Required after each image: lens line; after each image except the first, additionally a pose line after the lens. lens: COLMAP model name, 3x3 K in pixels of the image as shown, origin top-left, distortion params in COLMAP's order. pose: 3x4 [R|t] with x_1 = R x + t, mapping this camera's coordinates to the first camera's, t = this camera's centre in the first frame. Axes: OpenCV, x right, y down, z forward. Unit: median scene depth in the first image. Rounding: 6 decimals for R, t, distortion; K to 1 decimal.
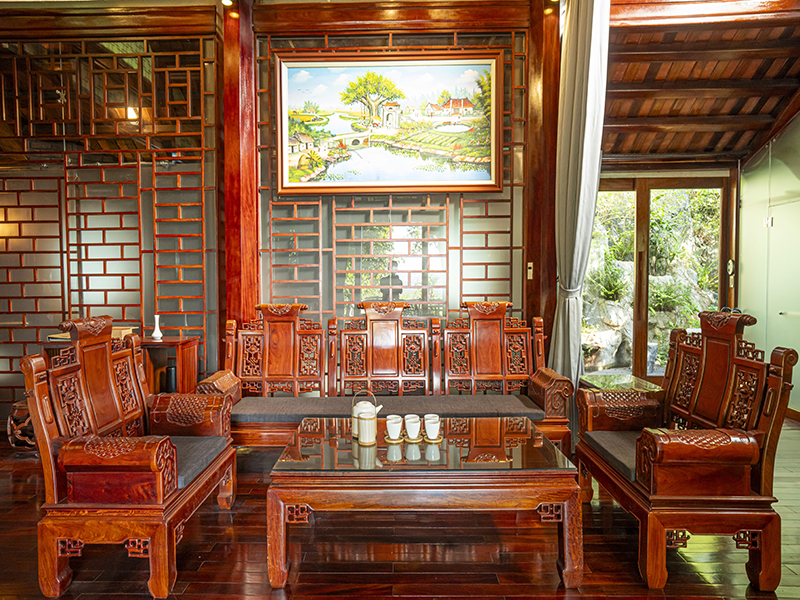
lens RADIAL K [[516.2, 0, 400.0], [0, 516.2, 300.0], [0, 0, 1]] dist [-0.002788, -0.002414]
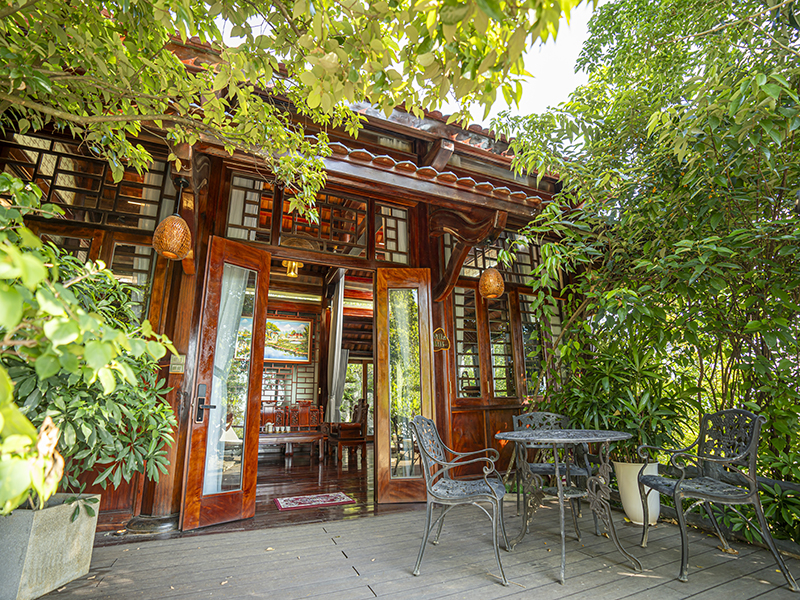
lens RADIAL K [[368.1, 0, 400.6], [0, 368.1, 289.3], [0, 0, 1]] dist [-0.002424, -0.000392]
pose [[0.916665, 0.109717, 0.384302, -0.146090], [0.042471, 0.929392, -0.366643, 0.144108], [-0.397394, 0.352411, 0.847281, -0.867575]]
